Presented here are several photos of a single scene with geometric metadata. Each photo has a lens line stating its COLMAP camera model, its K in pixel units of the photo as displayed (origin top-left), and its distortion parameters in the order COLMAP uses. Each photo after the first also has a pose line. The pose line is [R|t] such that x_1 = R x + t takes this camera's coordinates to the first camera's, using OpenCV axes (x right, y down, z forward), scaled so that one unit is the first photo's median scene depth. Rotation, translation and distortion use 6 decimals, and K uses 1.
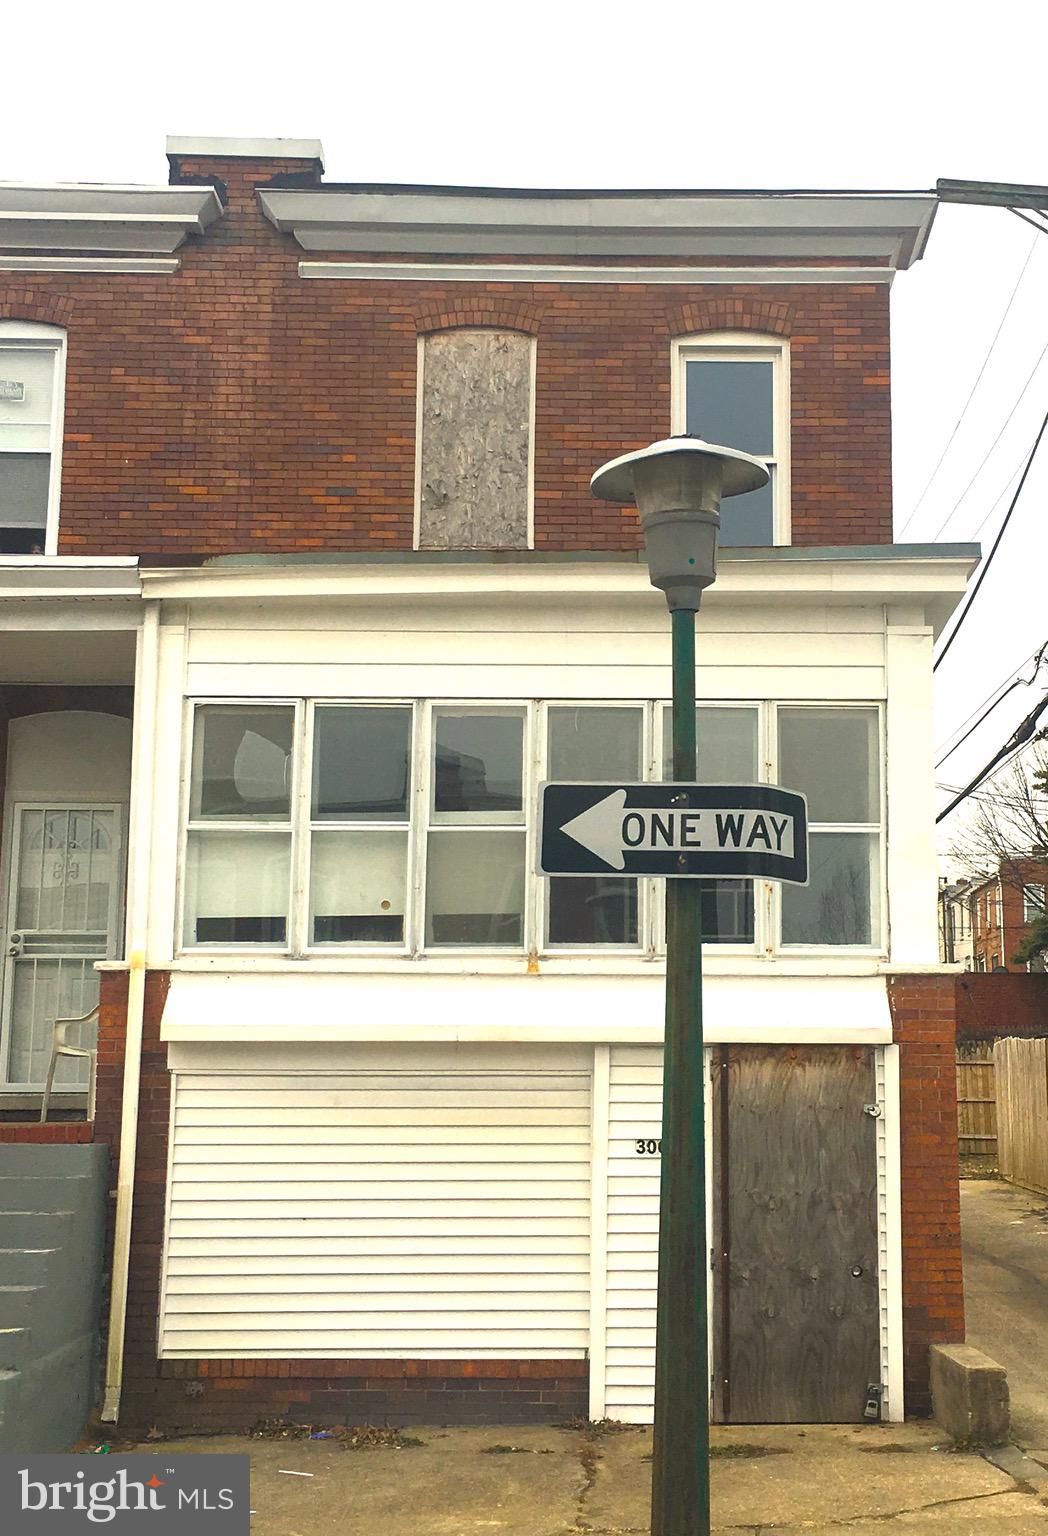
lens RADIAL K [[2174.0, 0, 524.6], [0, 2174.0, 769.8], [0, 0, 1]] dist [0.027520, 0.000000]
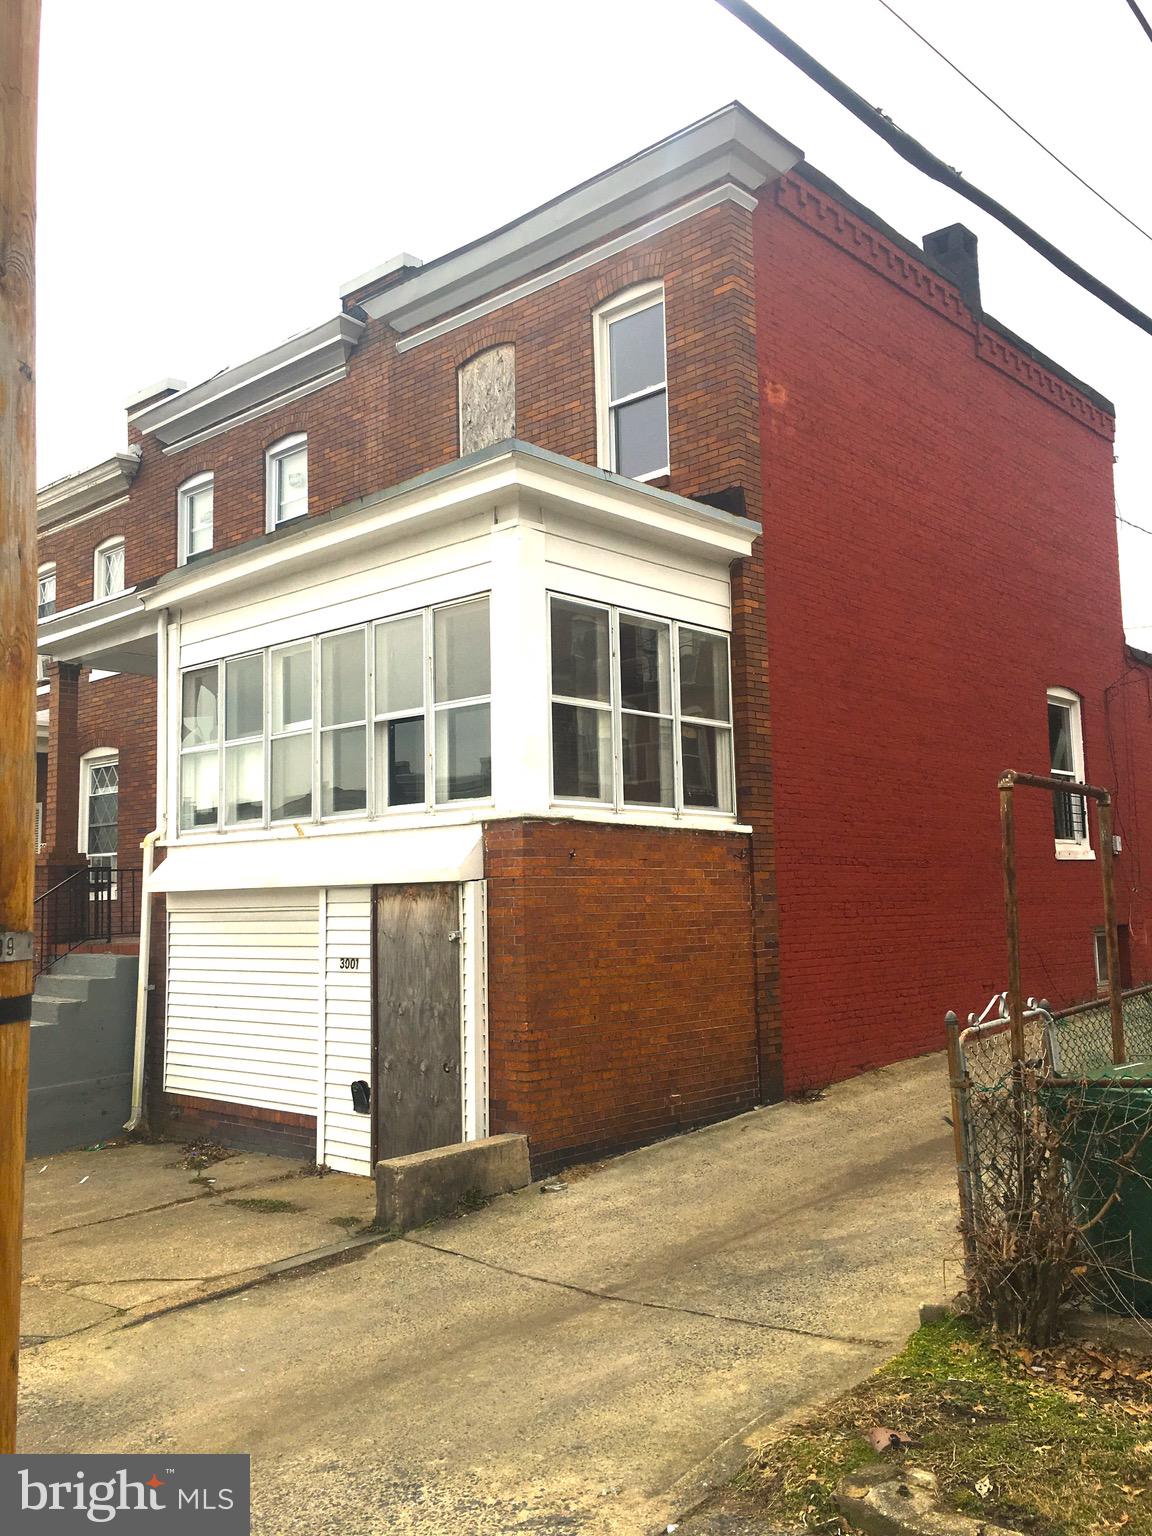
lens RADIAL K [[1309.8, 0, 574.6], [0, 1309.8, 765.5], [0, 0, 1]] dist [0.038474, 0.008494]
pose [[0.714390, -0.088298, -0.694155, 0.696592], [0.138306, 0.990254, 0.016375, 0.058660], [0.685944, -0.107704, 0.719639, 0.518214]]
